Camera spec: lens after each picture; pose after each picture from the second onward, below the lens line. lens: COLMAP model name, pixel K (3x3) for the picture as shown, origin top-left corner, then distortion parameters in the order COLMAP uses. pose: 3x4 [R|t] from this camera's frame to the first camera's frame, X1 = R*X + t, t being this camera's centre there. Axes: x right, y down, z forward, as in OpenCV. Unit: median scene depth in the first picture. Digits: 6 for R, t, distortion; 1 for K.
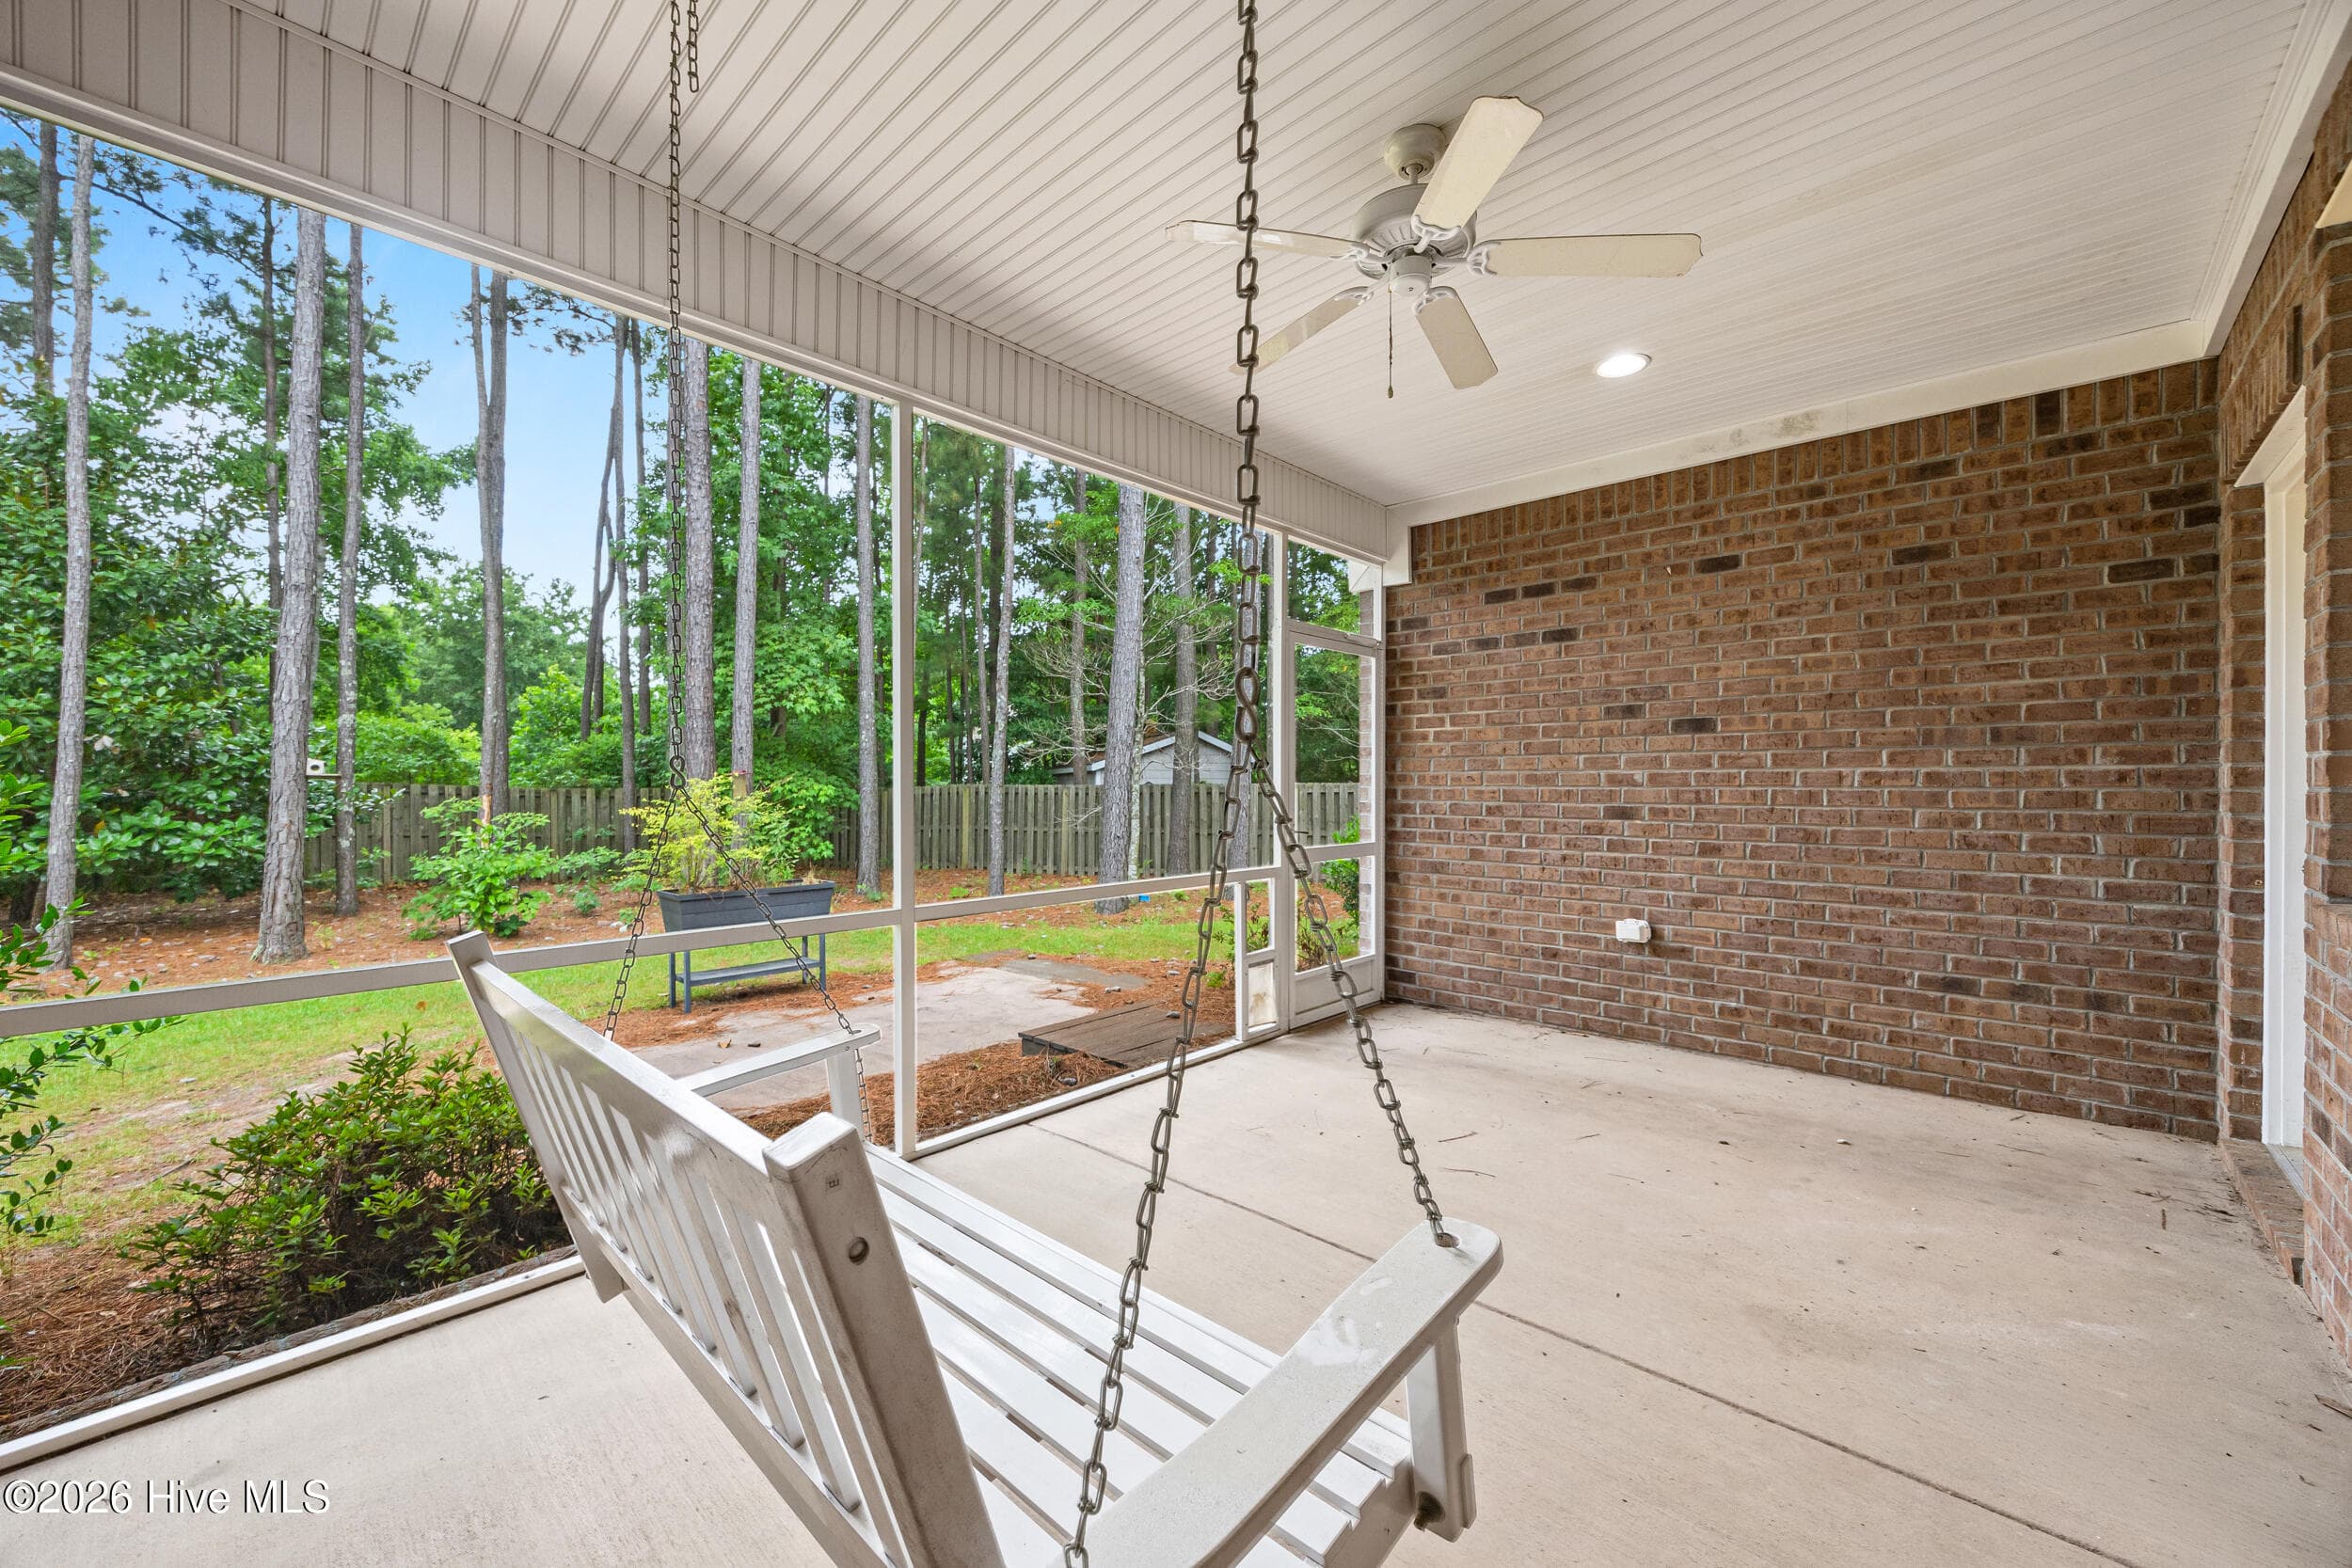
lens RADIAL K [[905.3, 0, 1176.0], [0, 905.3, 784.0], [0, 0, 1]] dist [0.000859, 0.000030]
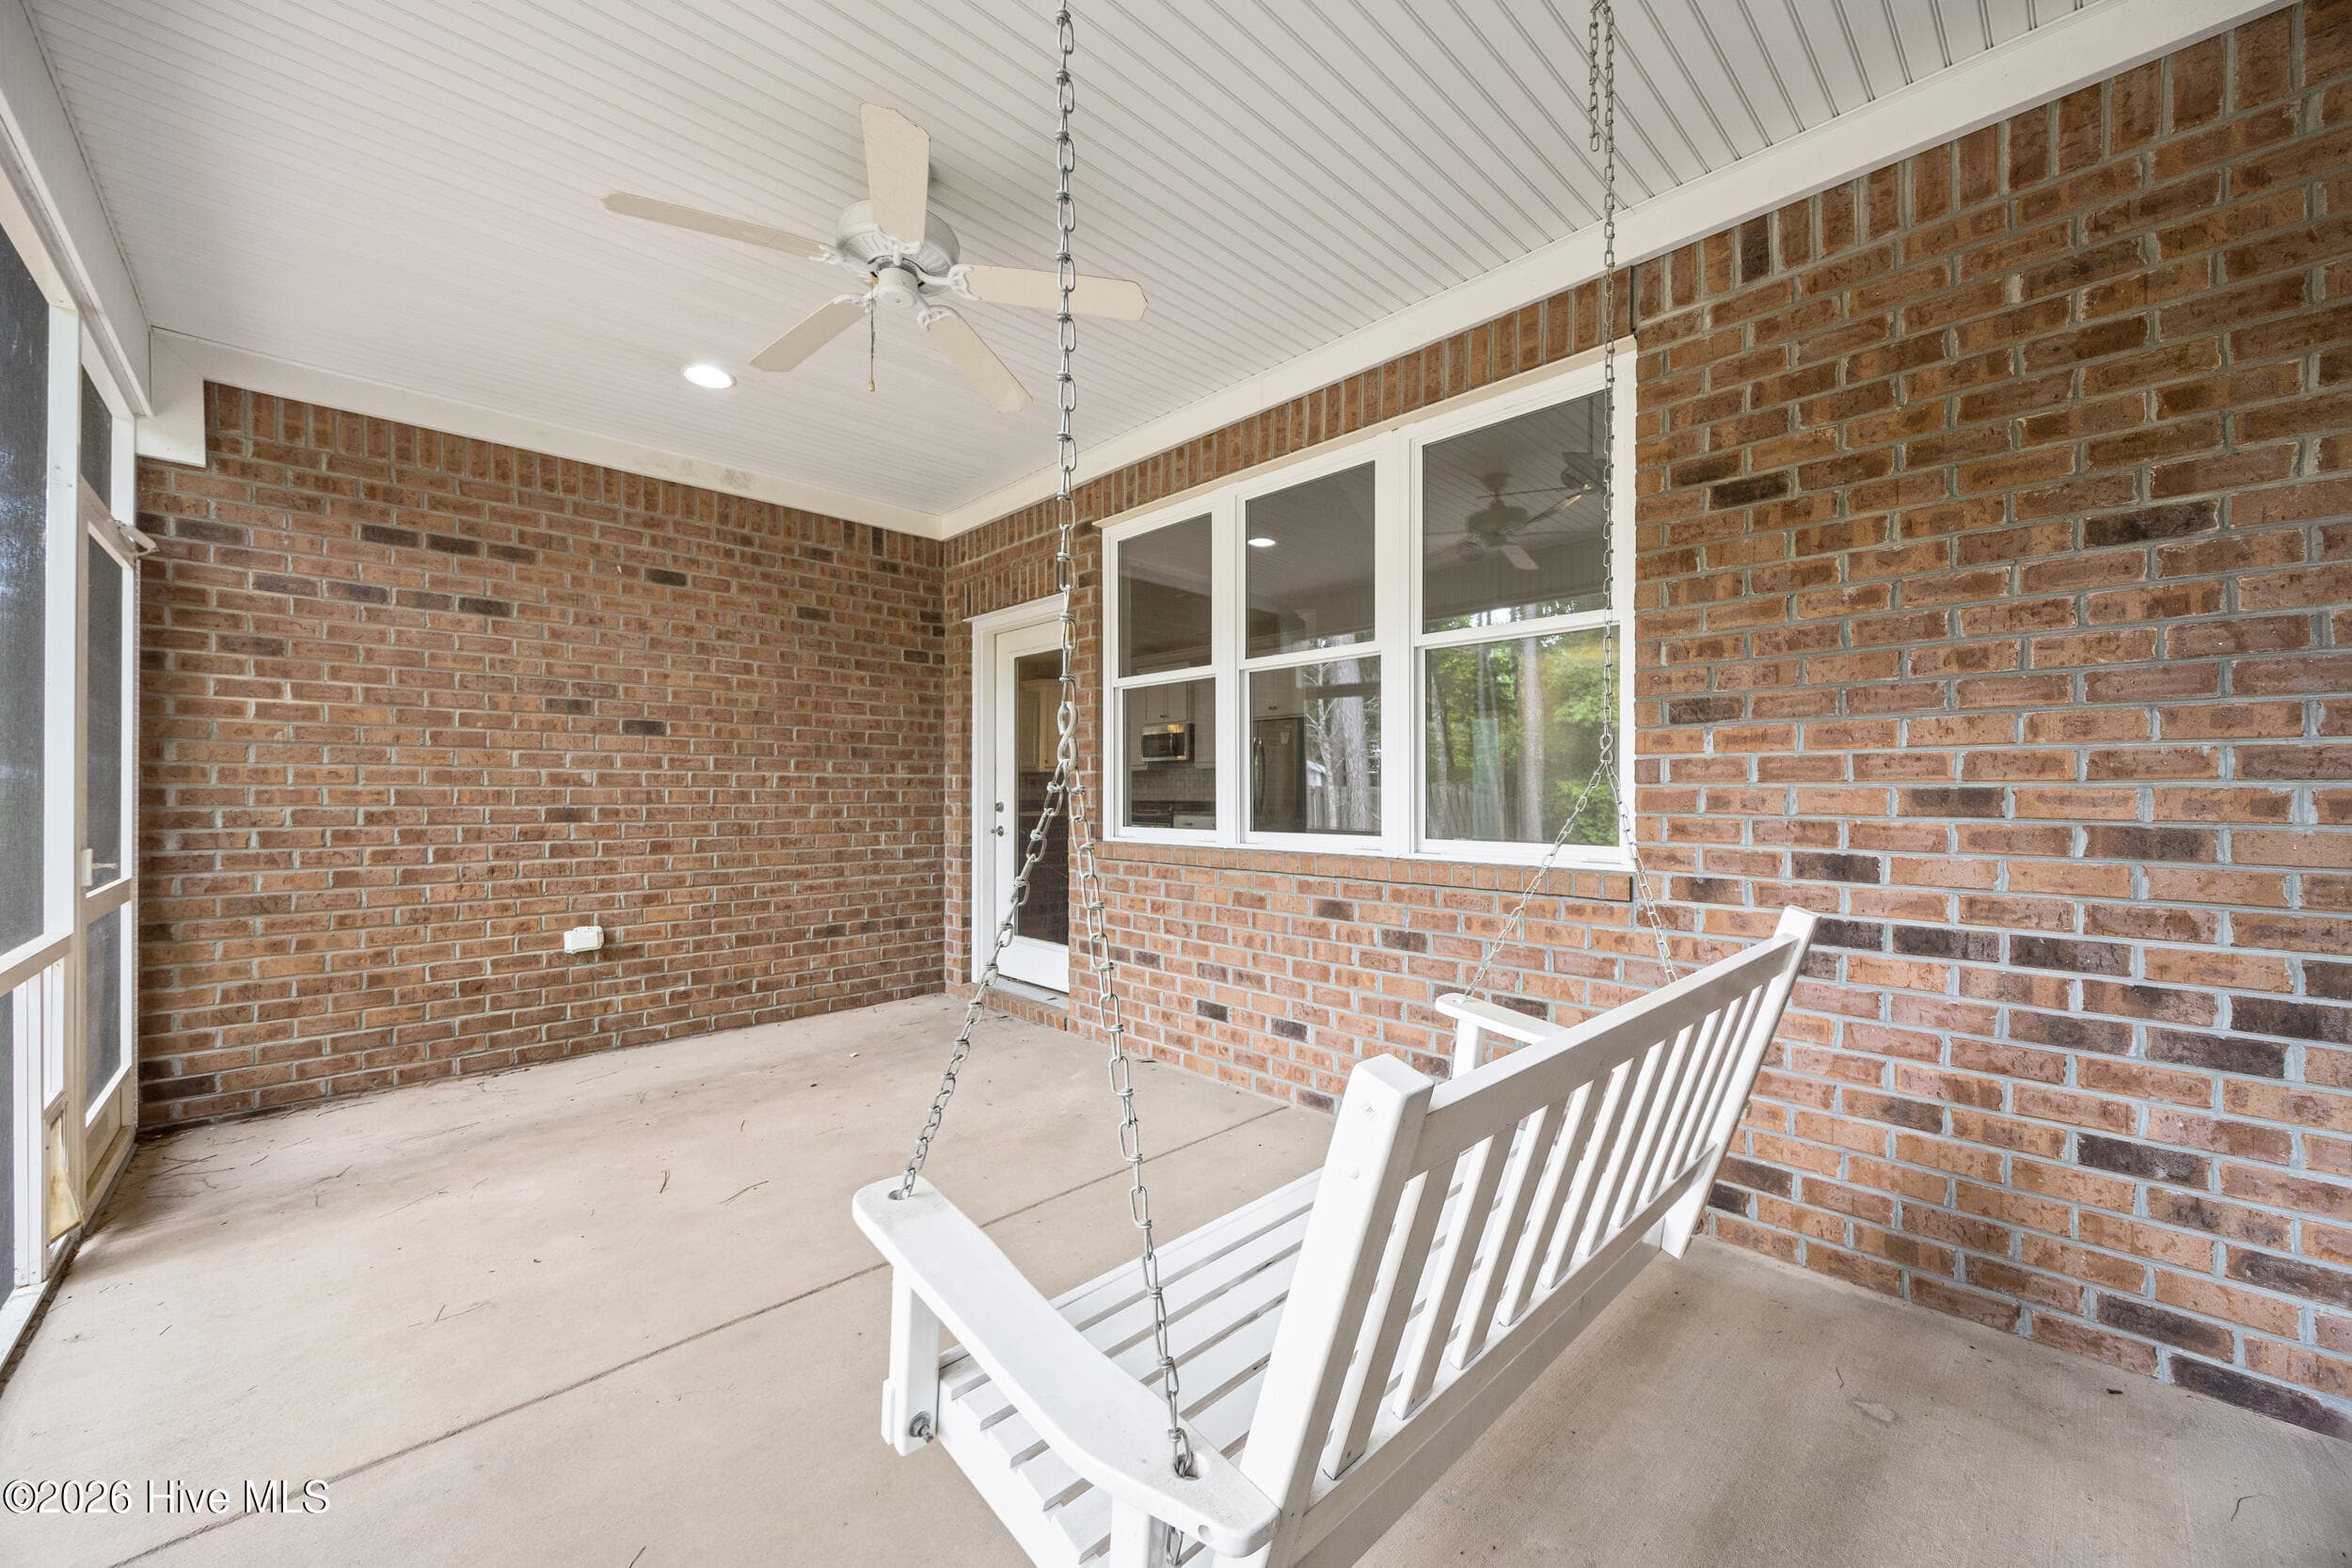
lens RADIAL K [[885.7, 0, 1176.0], [0, 885.7, 784.0], [0, 0, 1]] dist [-0.000814, -0.000080]
pose [[0.055719, 0.008369, 0.998411, -0.405215], [-0.003739, 0.999960, -0.008174, 0.005623], [-0.998439, -0.003277, 0.055748, 0.348532]]
